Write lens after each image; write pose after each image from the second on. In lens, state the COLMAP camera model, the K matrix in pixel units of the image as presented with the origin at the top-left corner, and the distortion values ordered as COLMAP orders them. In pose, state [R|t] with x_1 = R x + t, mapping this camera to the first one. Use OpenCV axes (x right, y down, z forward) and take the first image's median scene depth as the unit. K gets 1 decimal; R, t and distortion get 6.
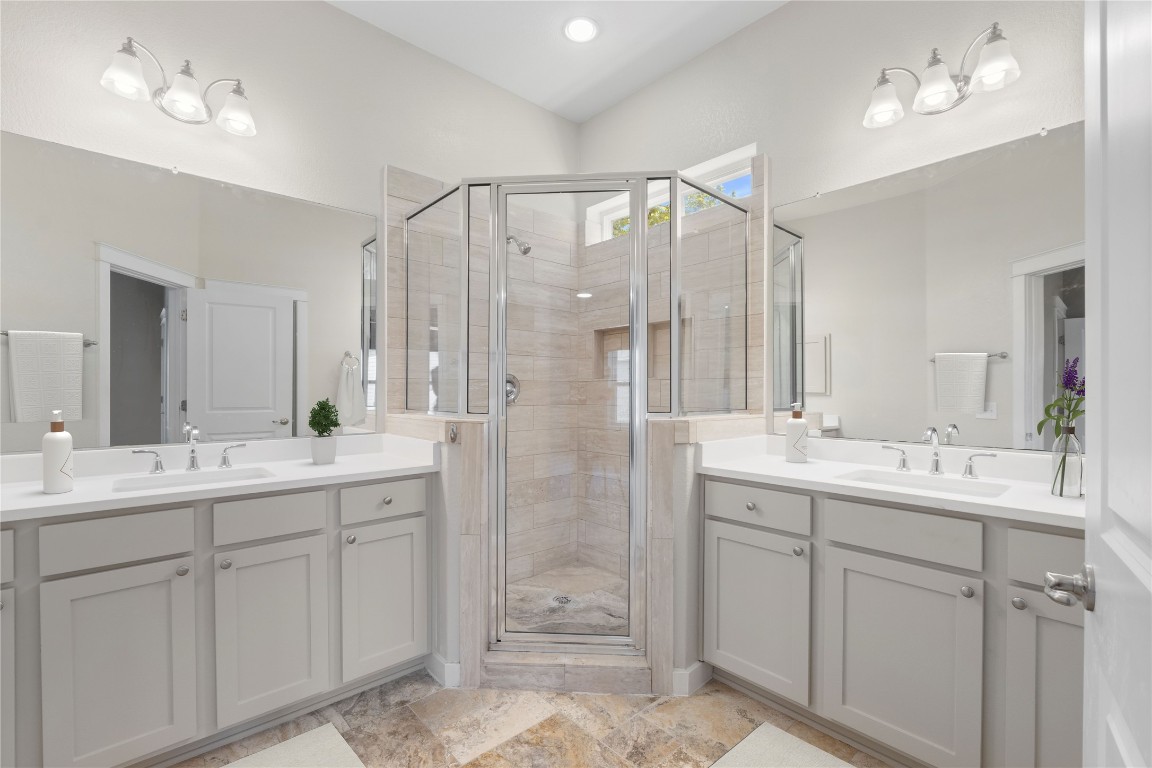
lens RADIAL K [[490.2, 0, 568.7], [0, 490.2, 391.3], [0, 0, 1]] dist [-0.008930, 0.000331]
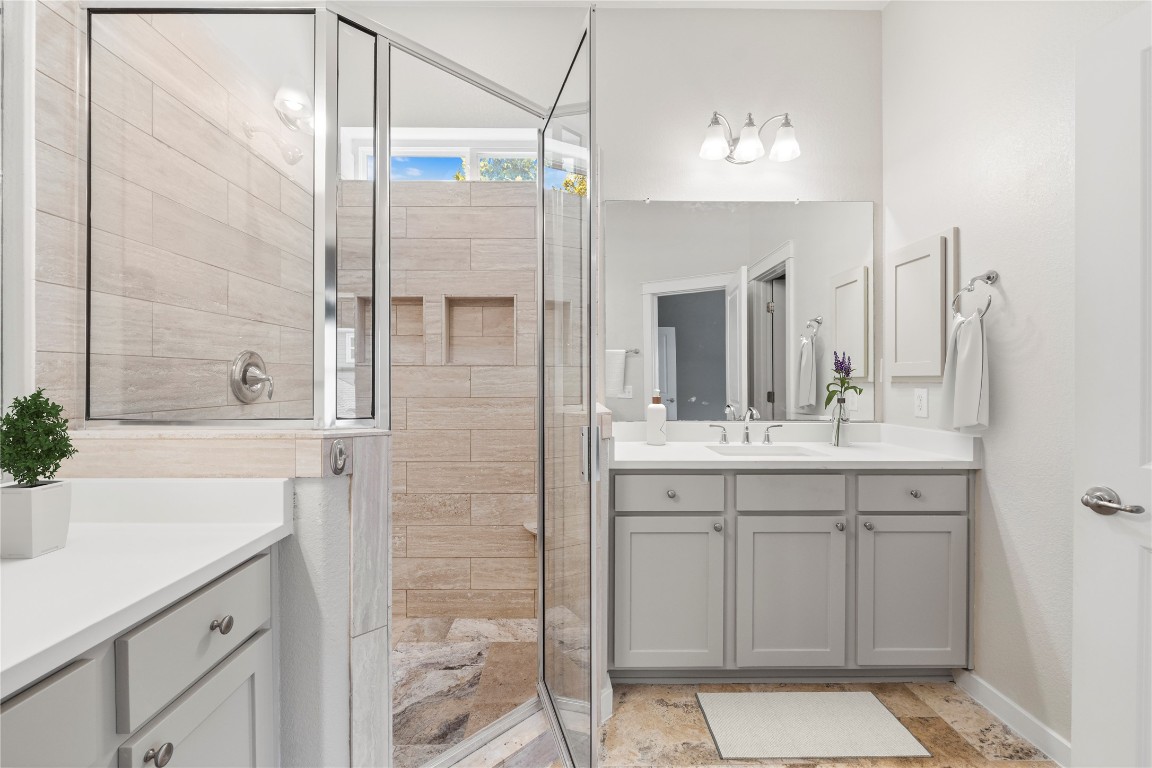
lens RADIAL K [[490.2, 0, 573.9], [0, 490.2, 378.7], [0, 0, 1]] dist [-0.008930, 0.000331]
pose [[0.660463, -0.001464, 0.750857, -0.473804], [-0.000281, 0.999998, 0.002197, -0.003944], [-0.750858, -0.001662, 0.660461, 0.445043]]
